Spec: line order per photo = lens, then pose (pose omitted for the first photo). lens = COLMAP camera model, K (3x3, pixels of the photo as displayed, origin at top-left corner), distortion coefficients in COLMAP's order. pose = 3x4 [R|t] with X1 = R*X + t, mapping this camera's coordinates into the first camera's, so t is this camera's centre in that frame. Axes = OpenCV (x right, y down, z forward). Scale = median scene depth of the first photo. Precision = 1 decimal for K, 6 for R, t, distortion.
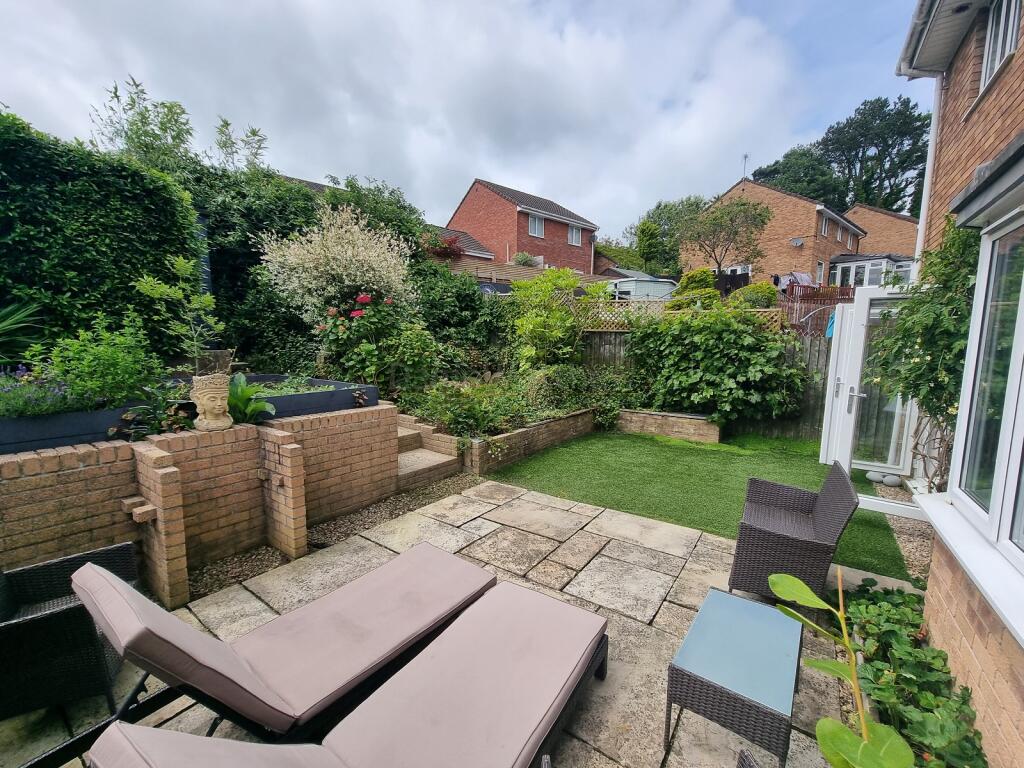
lens RADIAL K [[420.5, 0, 517.0], [0, 420.5, 393.6], [0, 0, 1]] dist [-0.001511, -0.000449]
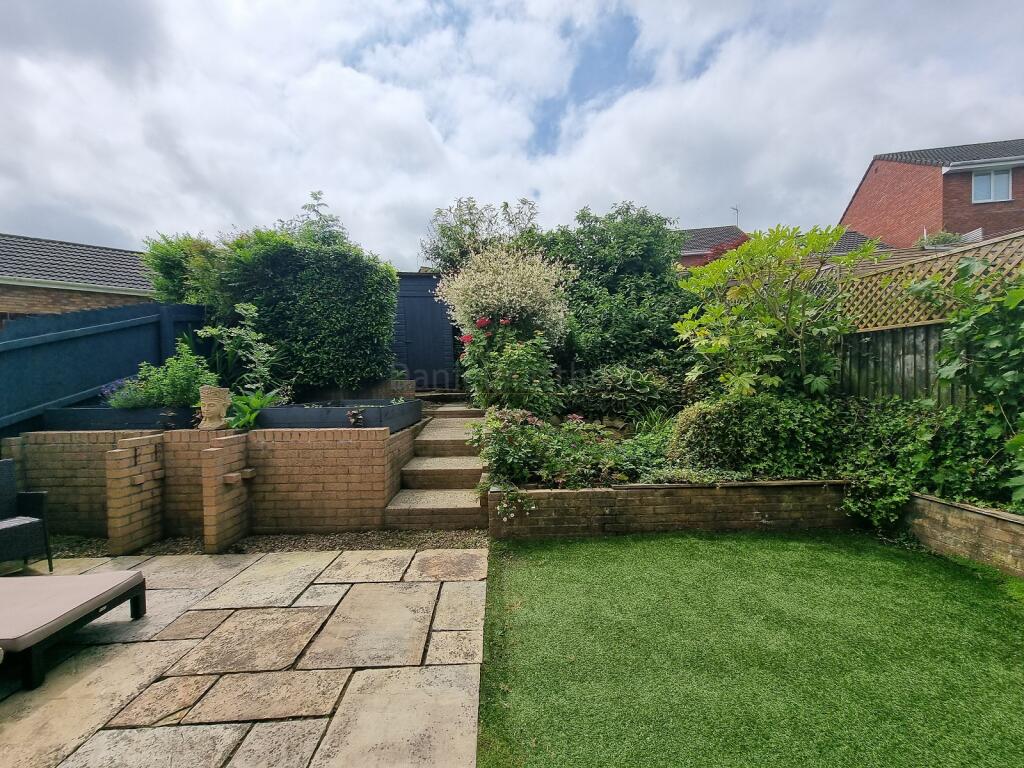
lens RADIAL K [[420.5, 0, 517.0], [0, 420.5, 393.6], [0, 0, 1]] dist [-0.001511, -0.000449]
pose [[0.609868, -0.005940, -0.792480, 0.558987], [-0.079459, 0.994475, -0.068603, -0.006323], [0.788509, 0.104809, 0.606027, 0.629571]]
